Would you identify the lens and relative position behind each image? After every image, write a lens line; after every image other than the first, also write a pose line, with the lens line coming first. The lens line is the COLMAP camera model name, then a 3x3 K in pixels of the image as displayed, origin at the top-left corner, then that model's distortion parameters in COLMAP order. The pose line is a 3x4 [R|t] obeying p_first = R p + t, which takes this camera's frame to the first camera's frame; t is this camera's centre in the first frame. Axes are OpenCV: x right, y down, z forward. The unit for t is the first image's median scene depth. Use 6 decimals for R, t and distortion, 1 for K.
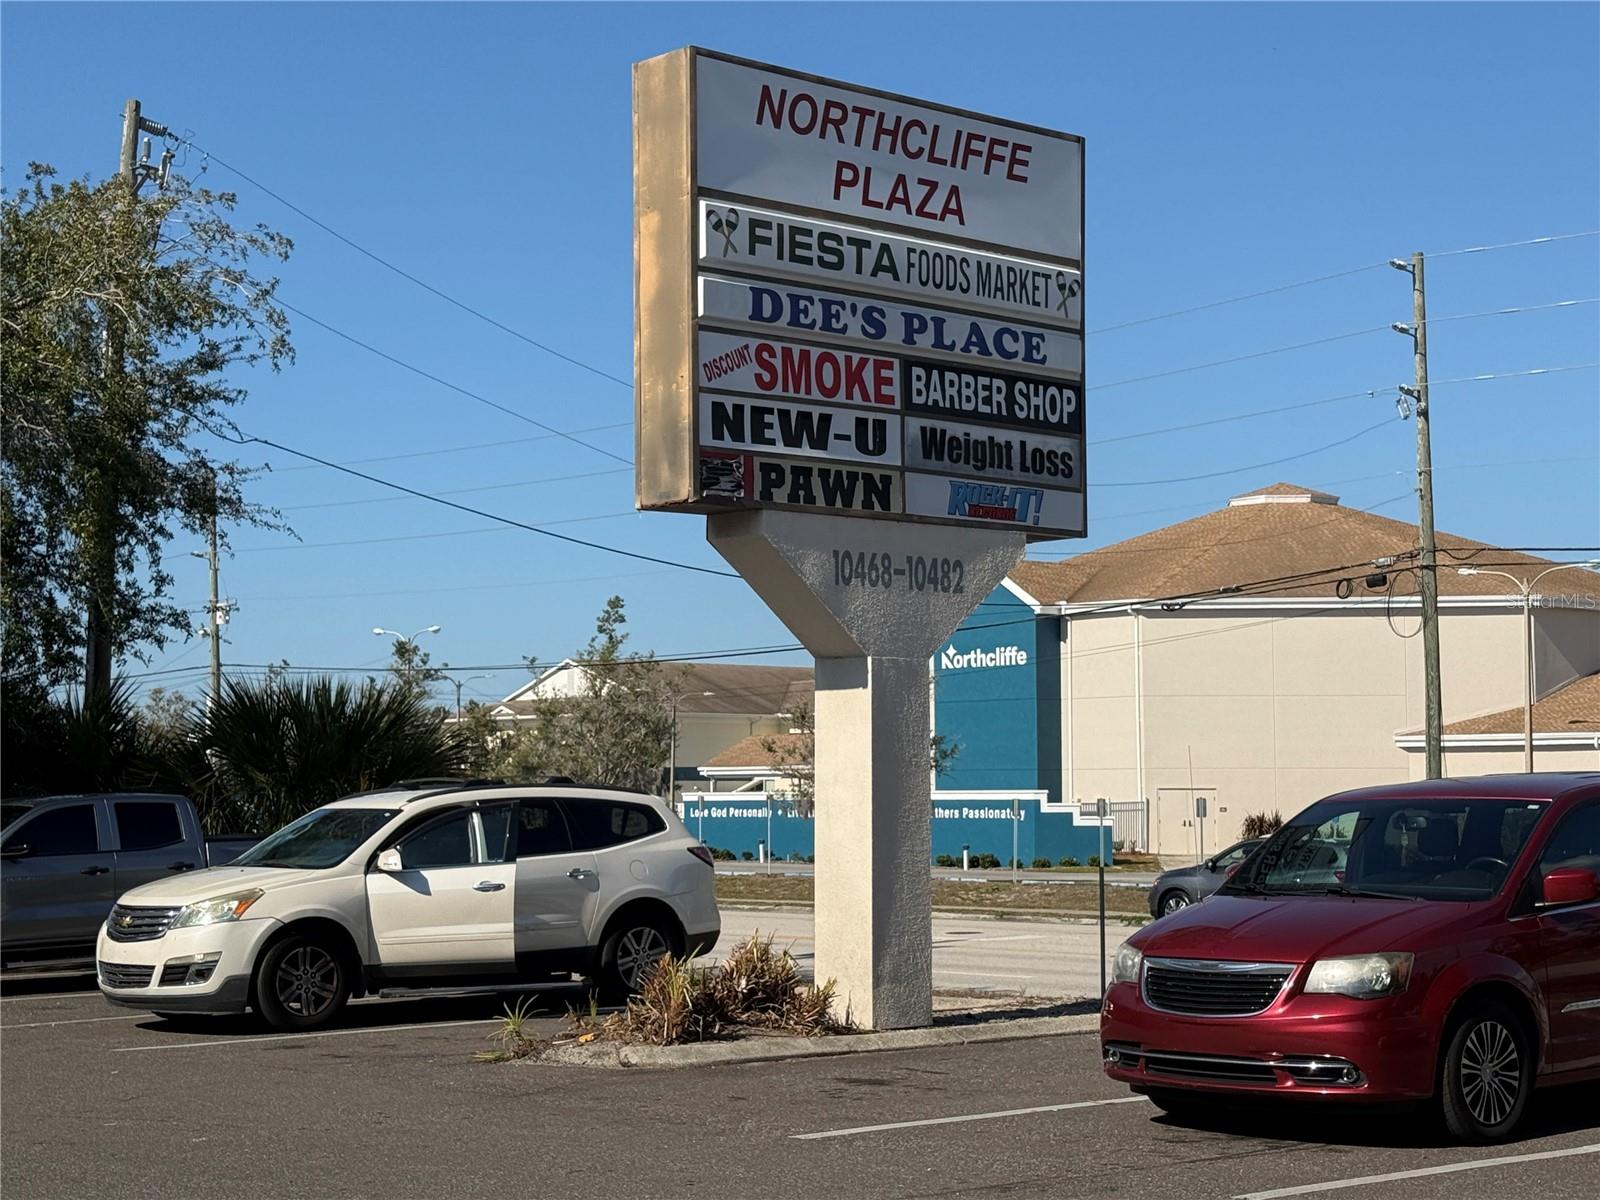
lens RADIAL K [[2690.2, 0, 800.0], [0, 2690.2, 600.0], [0, 0, 1]] dist [0.096804, 0.067324]
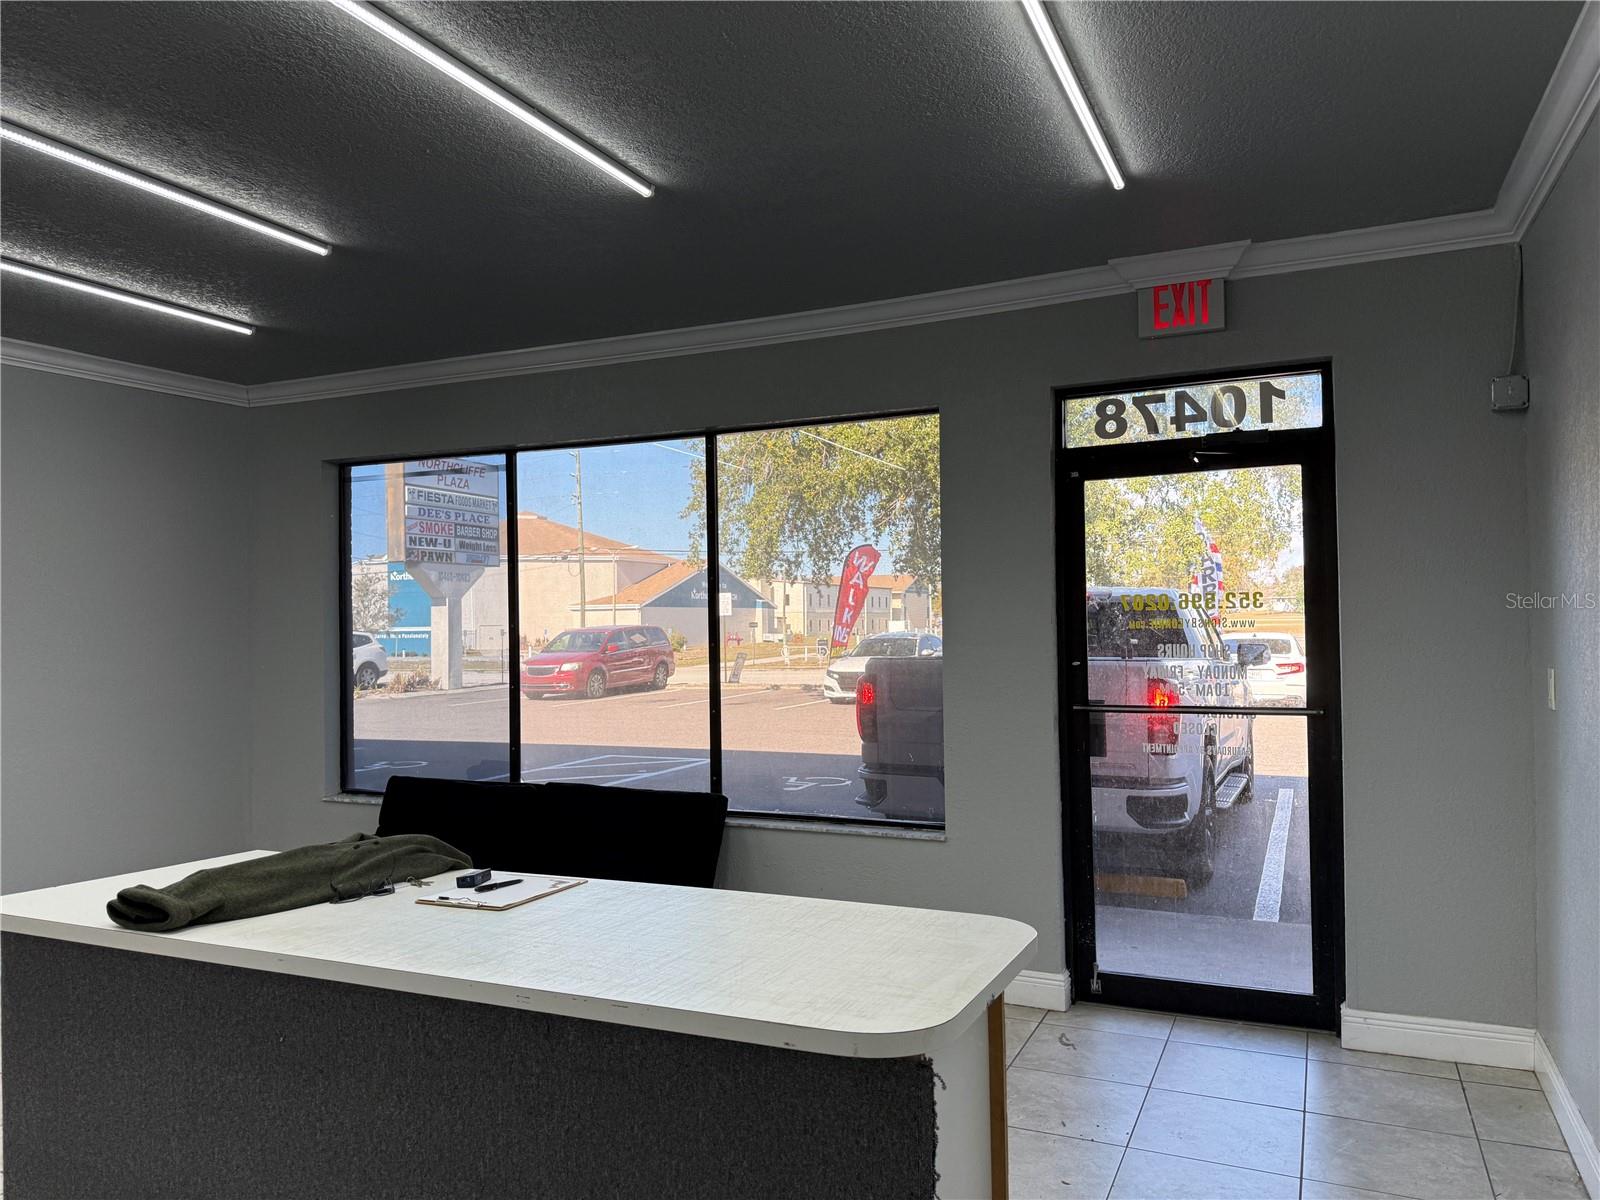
lens RADIAL K [[1114.8, 0, 800.0], [0, 1114.8, 600.0], [0, 0, 1]] dist [0.139728, -0.177702]
pose [[0.911417, -0.001866, 0.411479, -0.187223], [-0.018564, 0.998785, 0.045648, -0.063227], [-0.411064, -0.049243, 0.910275, -0.756453]]
